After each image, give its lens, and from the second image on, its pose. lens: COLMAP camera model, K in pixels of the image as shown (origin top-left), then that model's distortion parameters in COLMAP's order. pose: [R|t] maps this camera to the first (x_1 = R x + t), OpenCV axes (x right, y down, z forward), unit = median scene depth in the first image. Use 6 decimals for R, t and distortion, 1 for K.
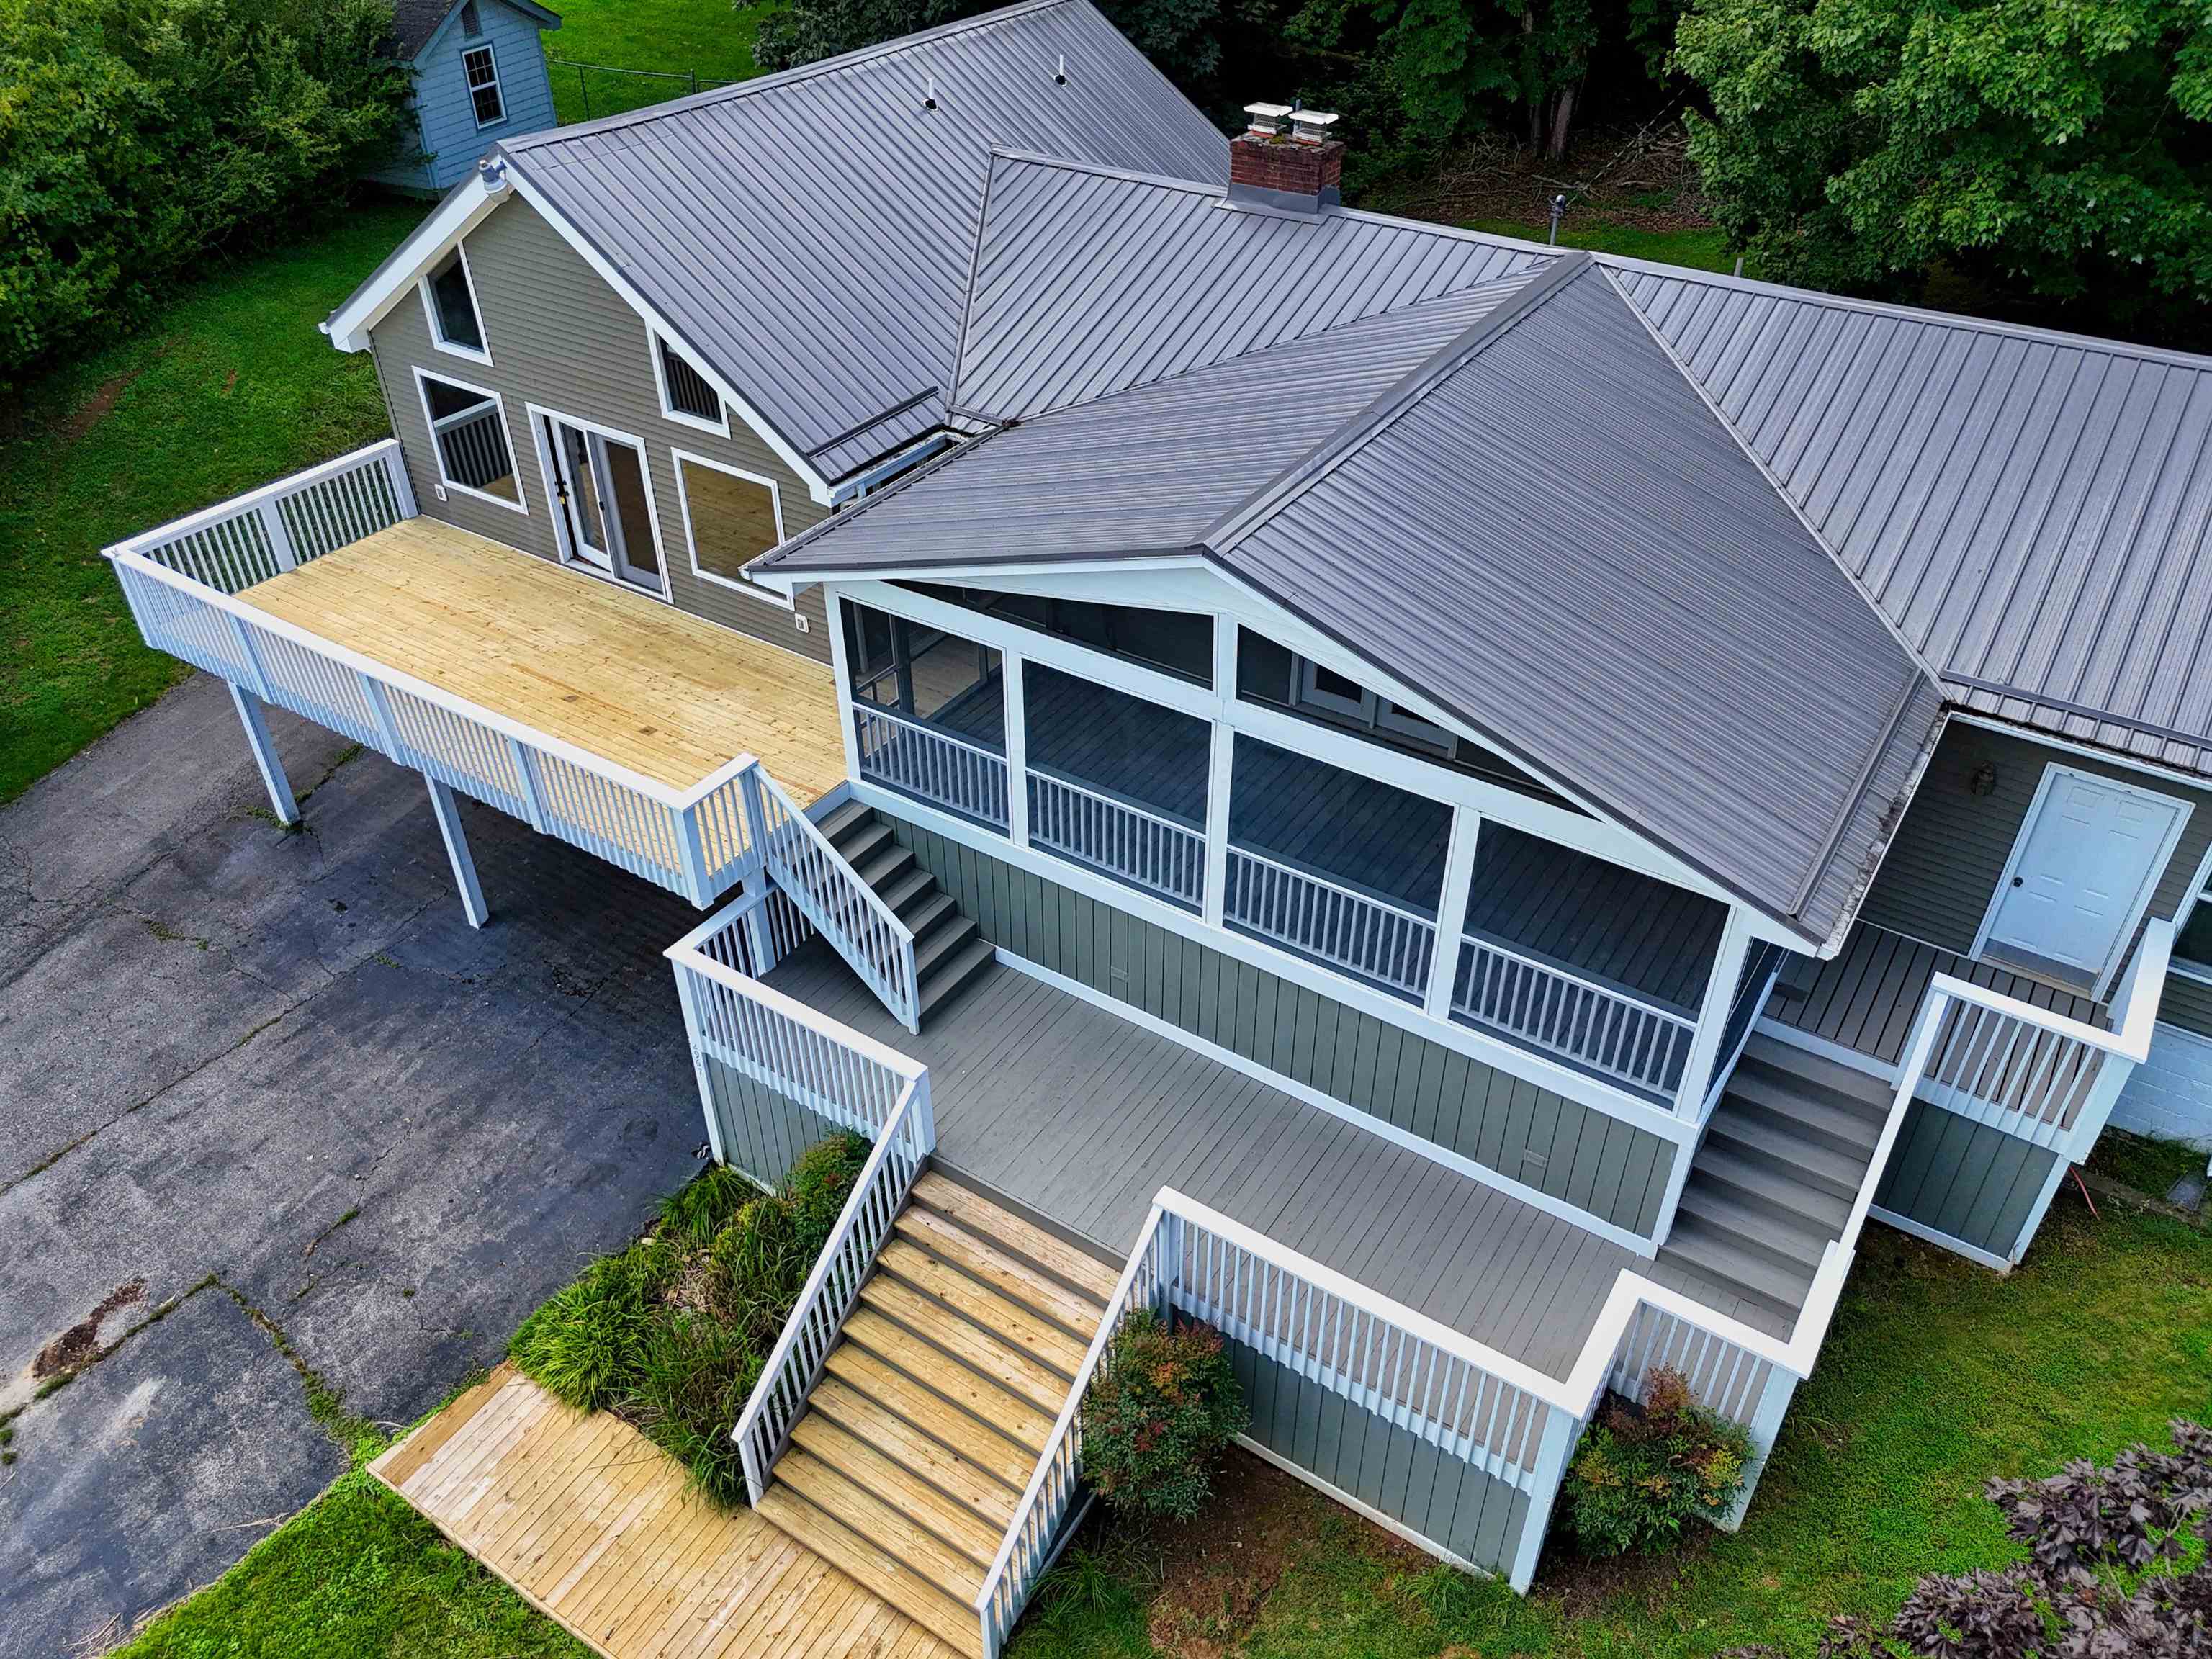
lens RADIAL K [[1631.7, 0, 1101.9], [0, 1631.7, 832.1], [0, 0, 1]] dist [0.051687, -0.035608]
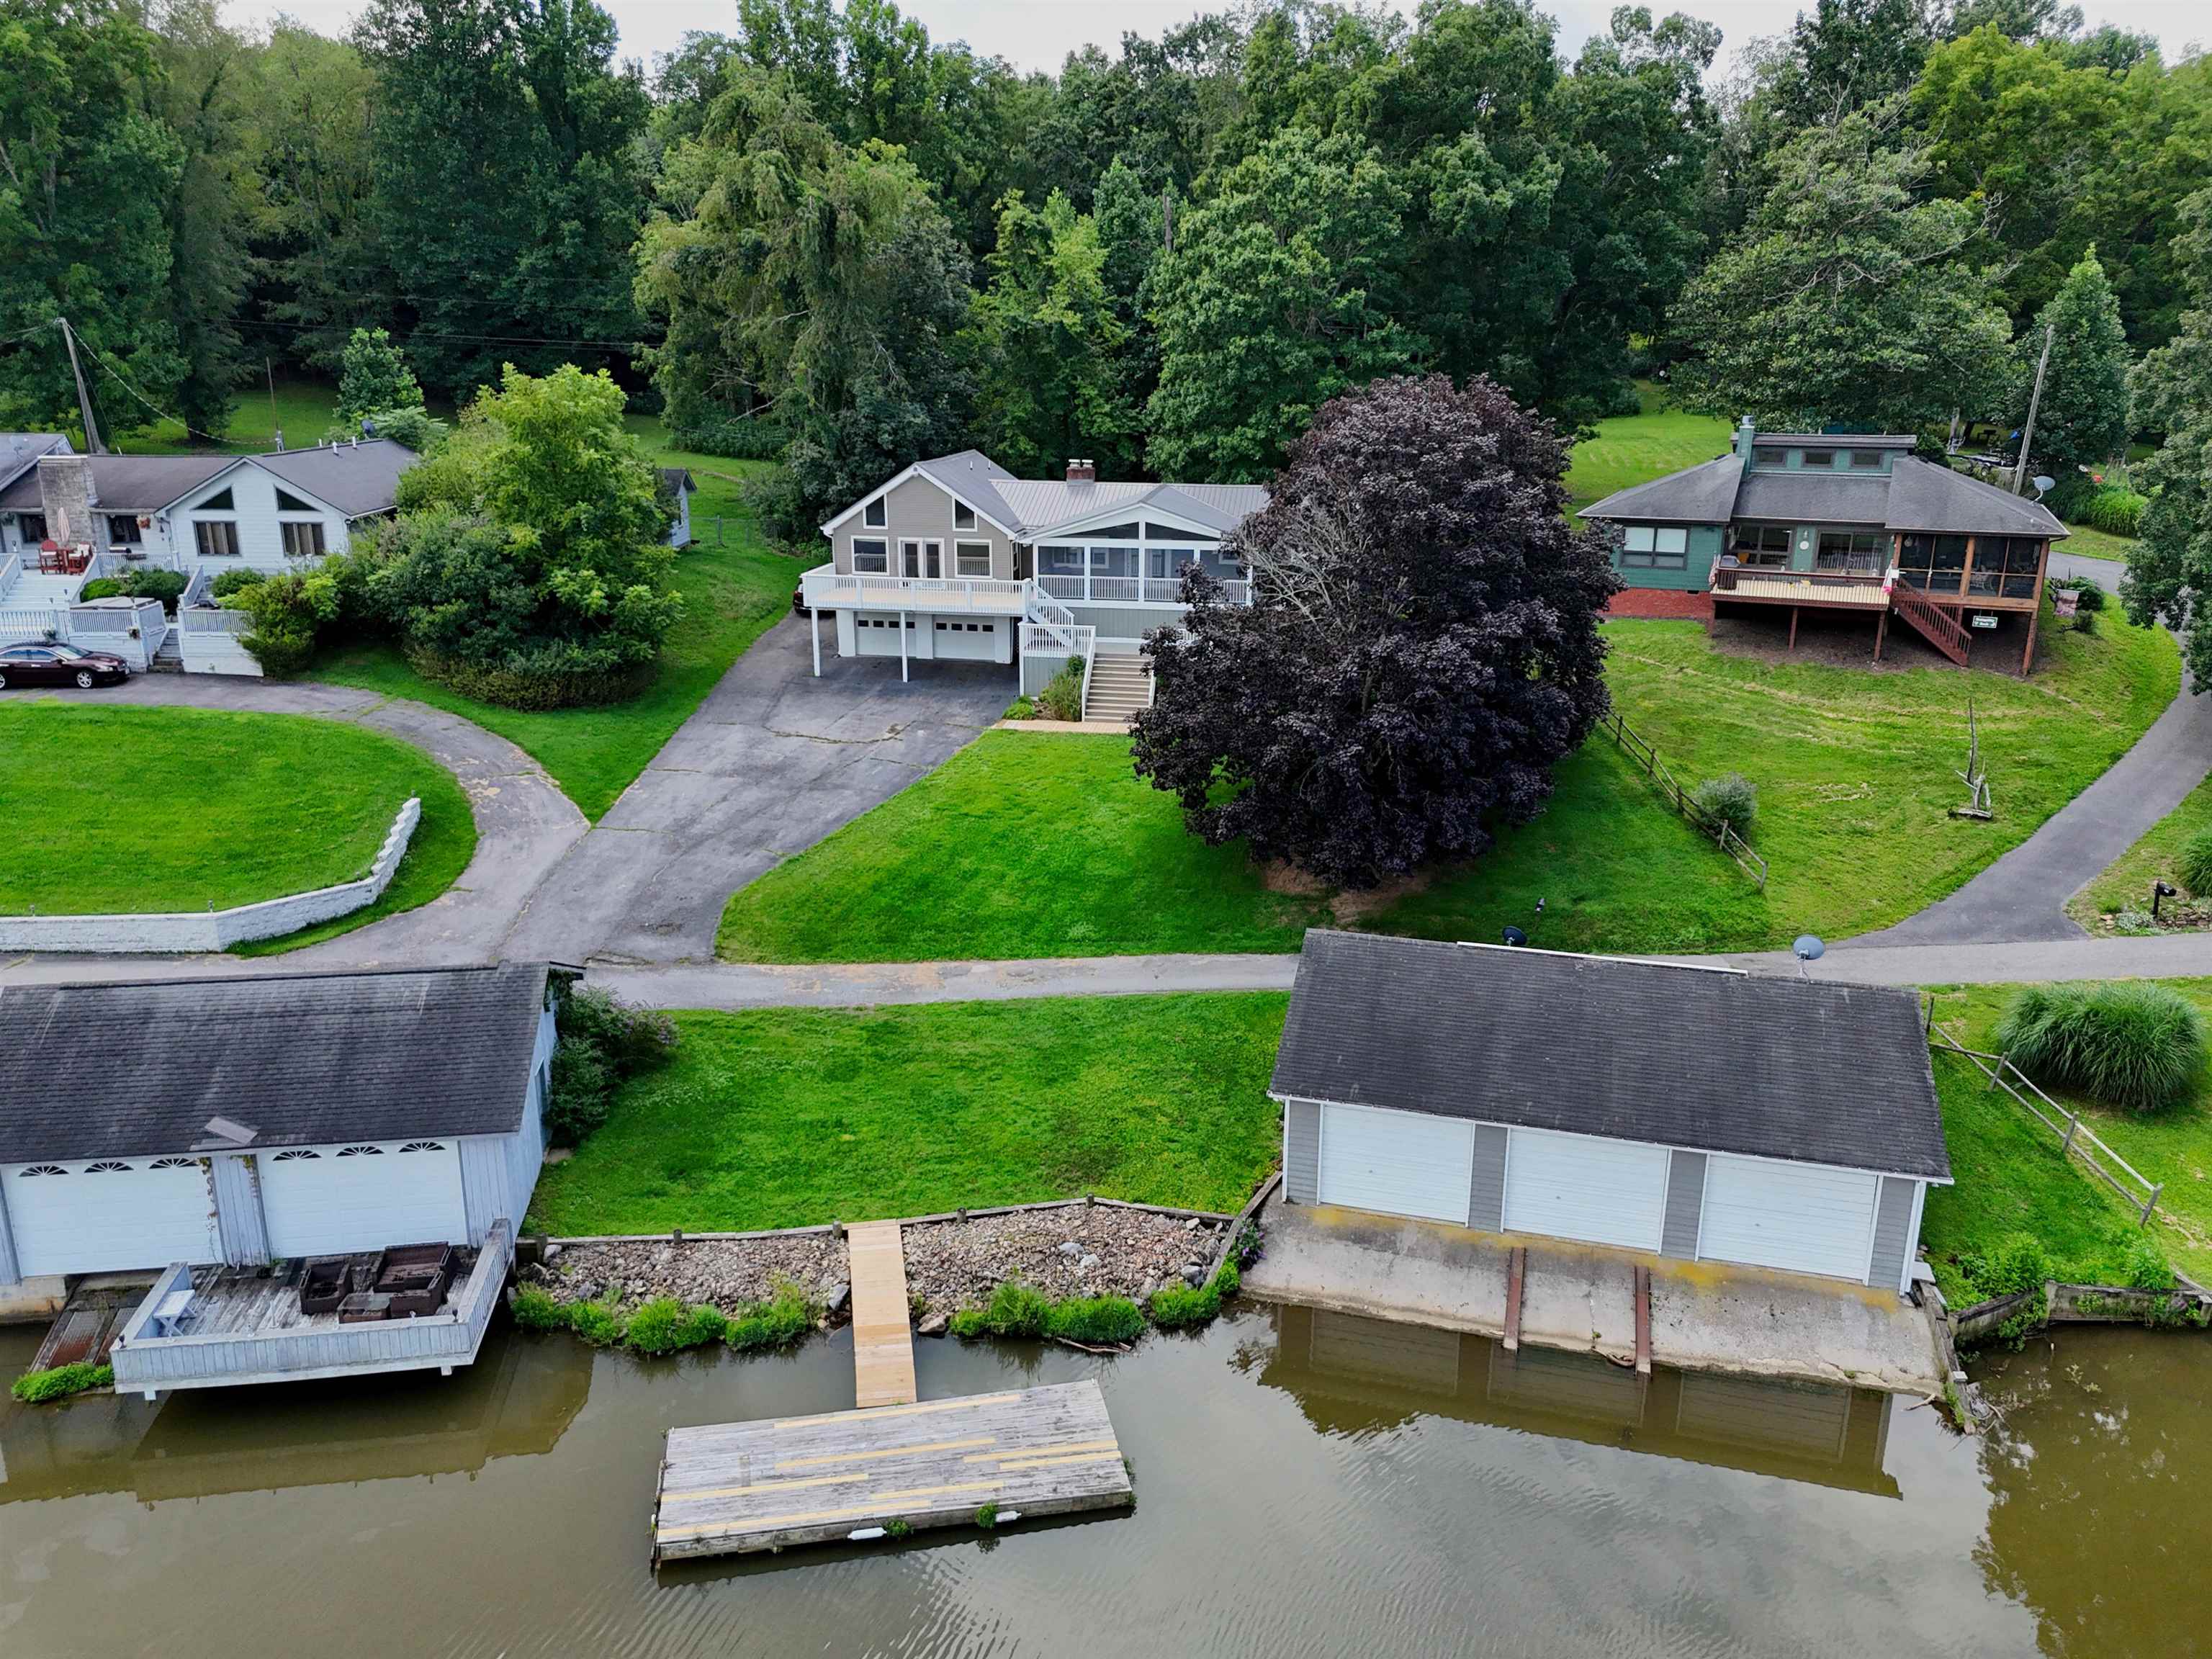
lens RADIAL K [[1631.7, 0, 1114.8], [0, 1631.7, 827.6], [0, 0, 1]] dist [0.051687, -0.035608]
pose [[0.903139, -0.102759, 0.416870, -1.856960], [0.242147, 0.923691, -0.296917, 1.872011], [-0.354548, 0.369101, 0.859104, -2.477417]]
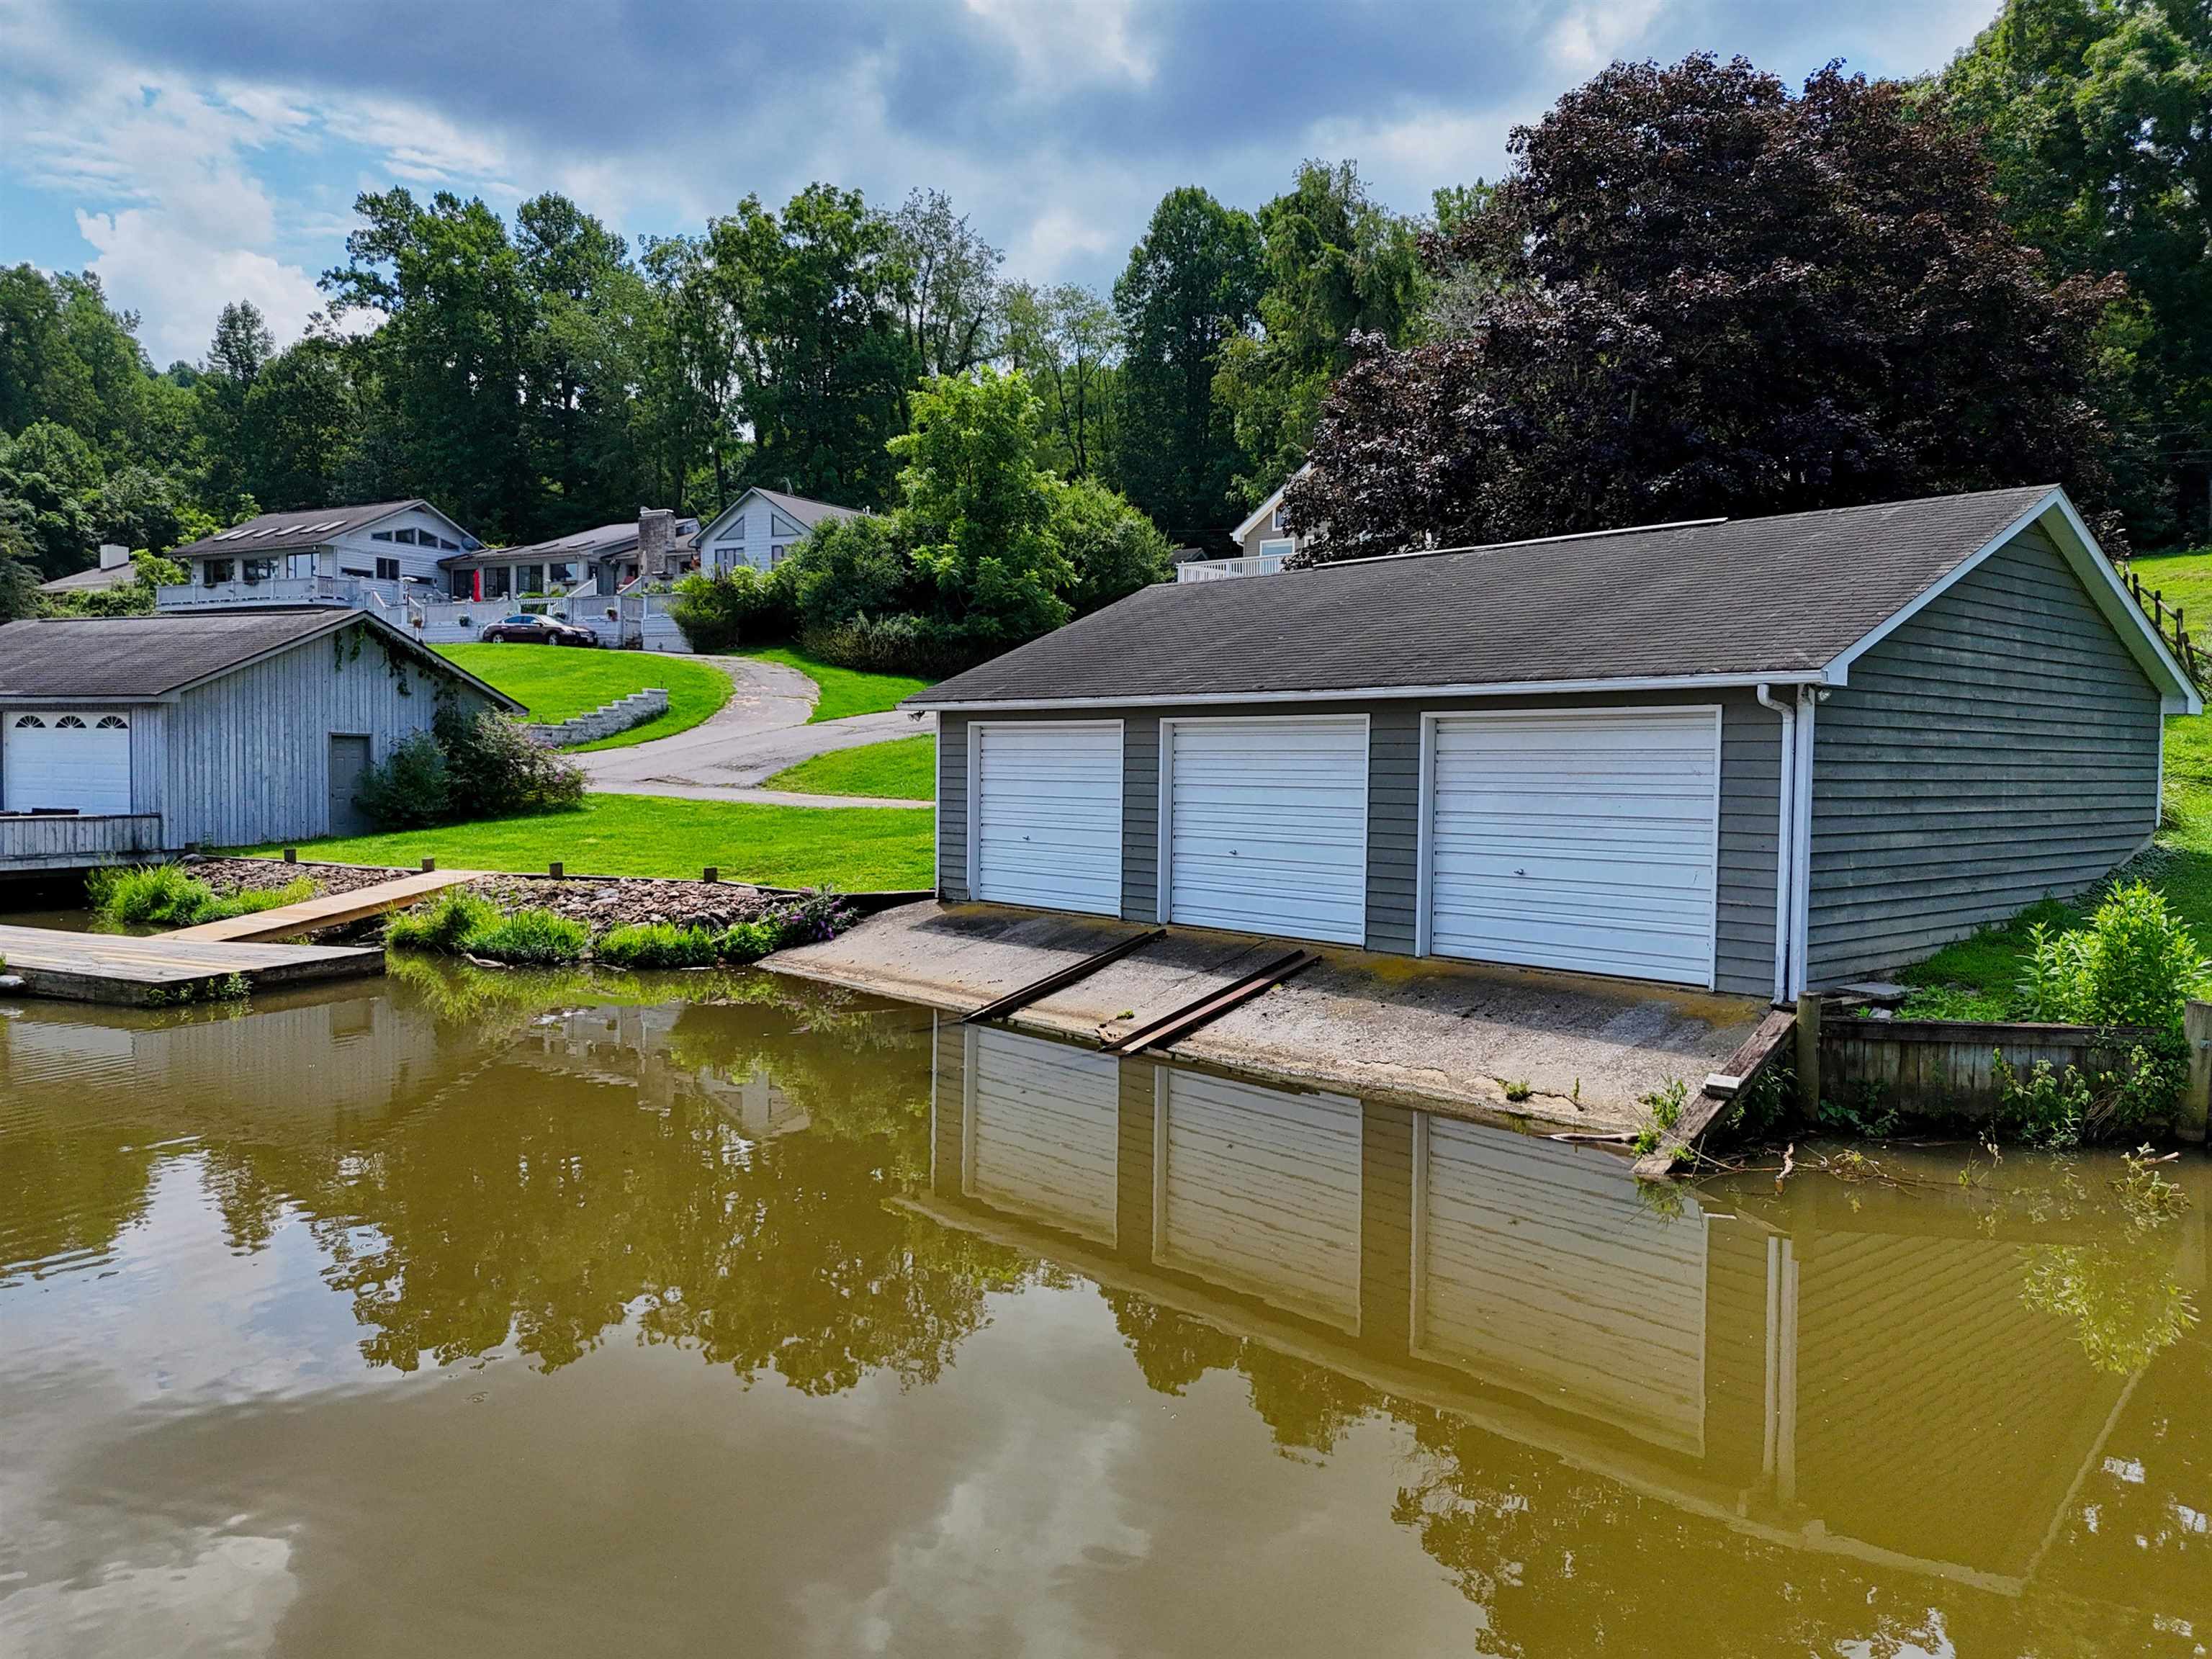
lens RADIAL K [[1631.7, 0, 1120.5], [0, 1631.7, 842.5], [0, 0, 1]] dist [0.051687, -0.035608]
pose [[0.991095, 0.029089, -0.129939, -0.350054], [-0.096481, 0.829428, -0.550218, 2.501472], [0.091770, 0.557855, 0.824849, -1.608277]]
